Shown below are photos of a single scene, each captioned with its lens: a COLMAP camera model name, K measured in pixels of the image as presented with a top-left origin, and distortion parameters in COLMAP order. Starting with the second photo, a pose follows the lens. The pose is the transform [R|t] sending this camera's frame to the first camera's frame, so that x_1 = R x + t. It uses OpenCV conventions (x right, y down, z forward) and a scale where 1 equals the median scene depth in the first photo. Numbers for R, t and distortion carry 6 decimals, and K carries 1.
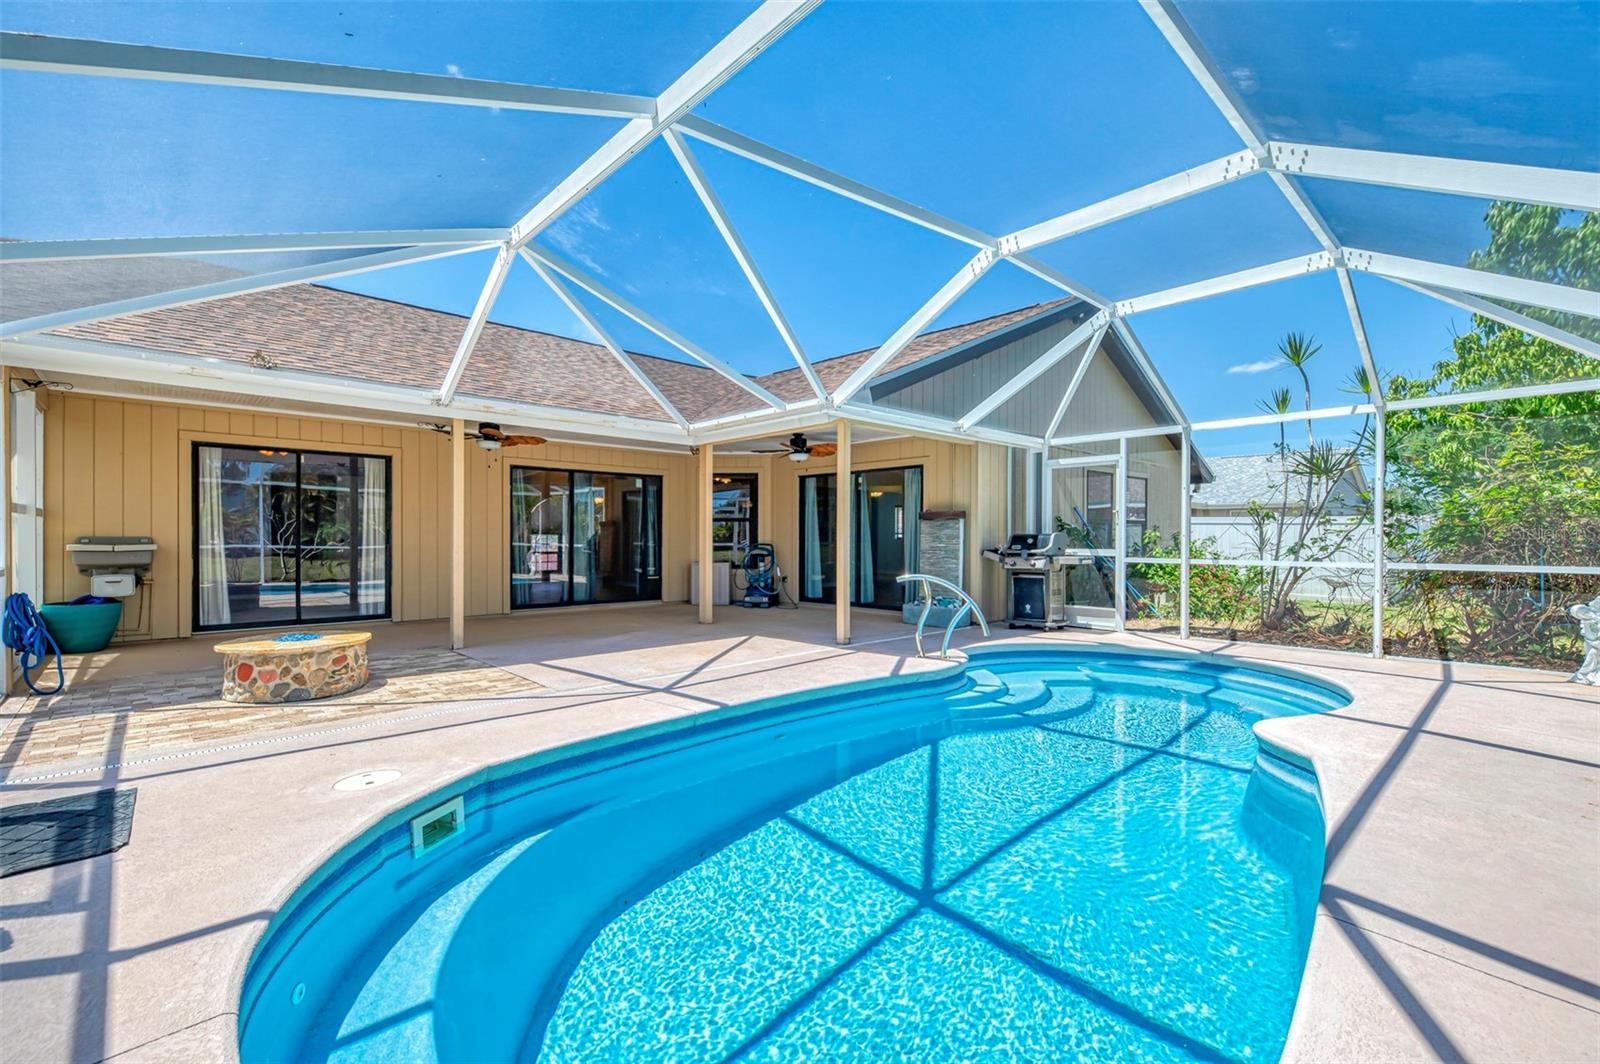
lens RADIAL K [[696.6, 0, 804.8], [0, 696.6, 538.8], [0, 0, 1]] dist [0.009889, 0.000351]
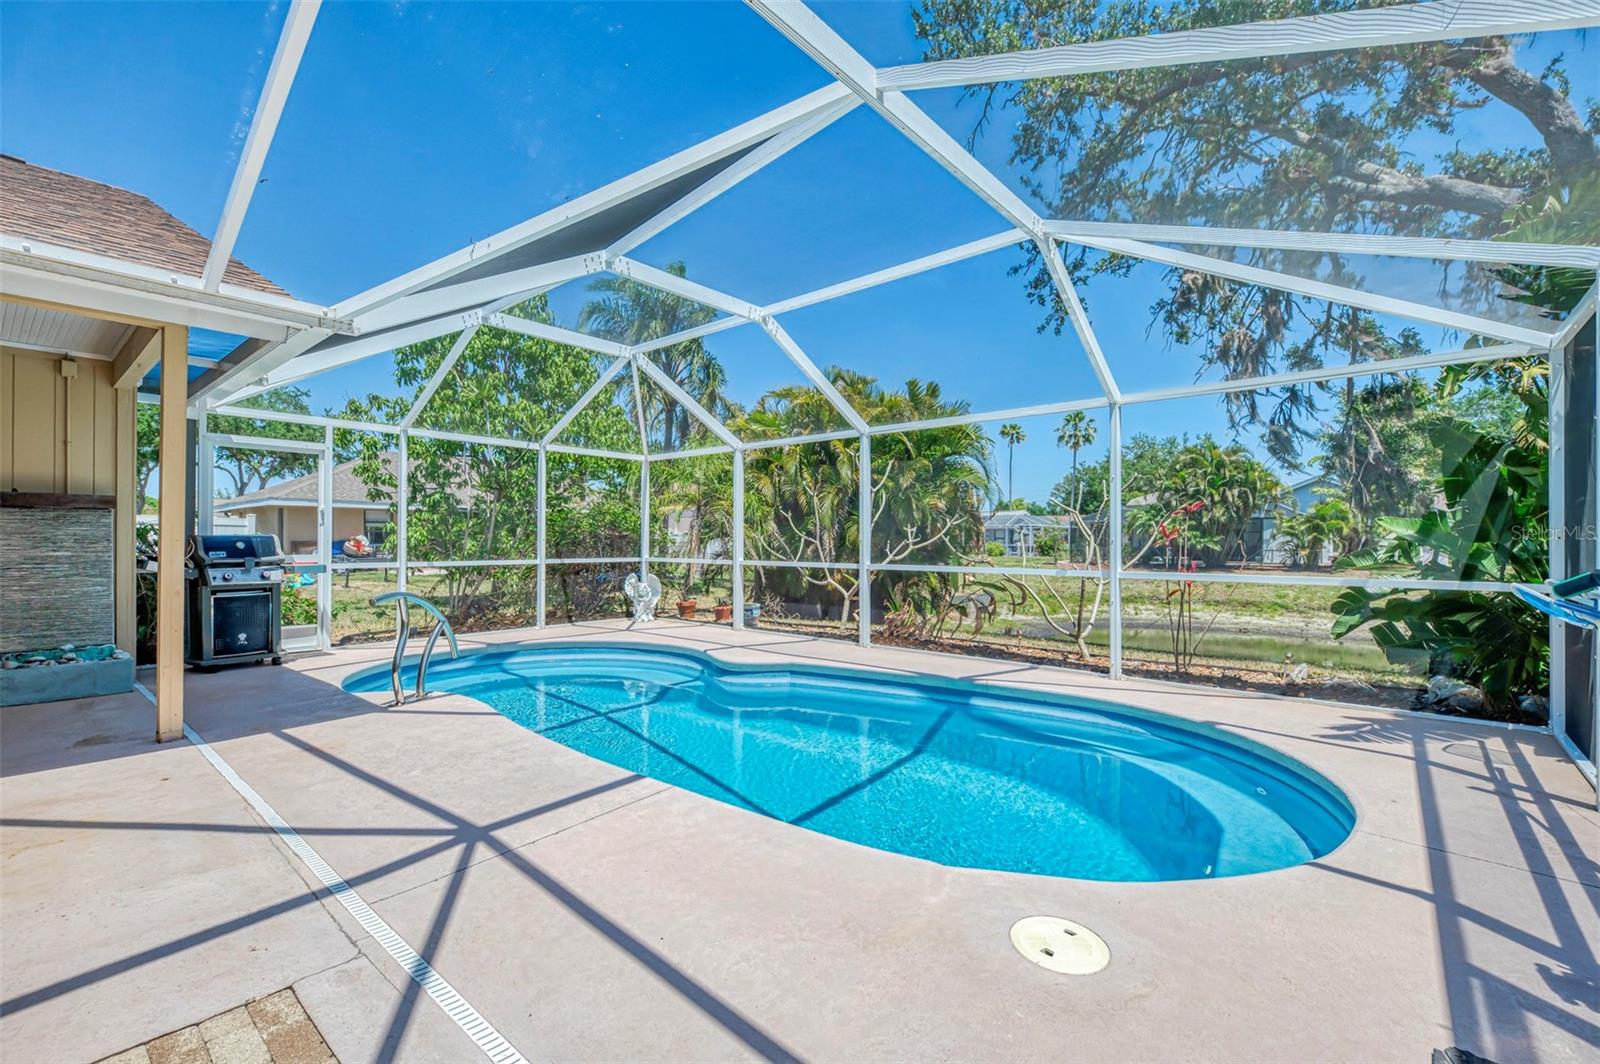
lens RADIAL K [[696.6, 0, 808.9], [0, 696.6, 534.9], [0, 0, 1]] dist [0.009889, 0.000351]
pose [[-0.109800, 0.007861, 0.993923, -1.202643], [-0.003640, 0.999959, -0.008311, -0.009063], [-0.993947, -0.004530, -0.109767, 1.277347]]
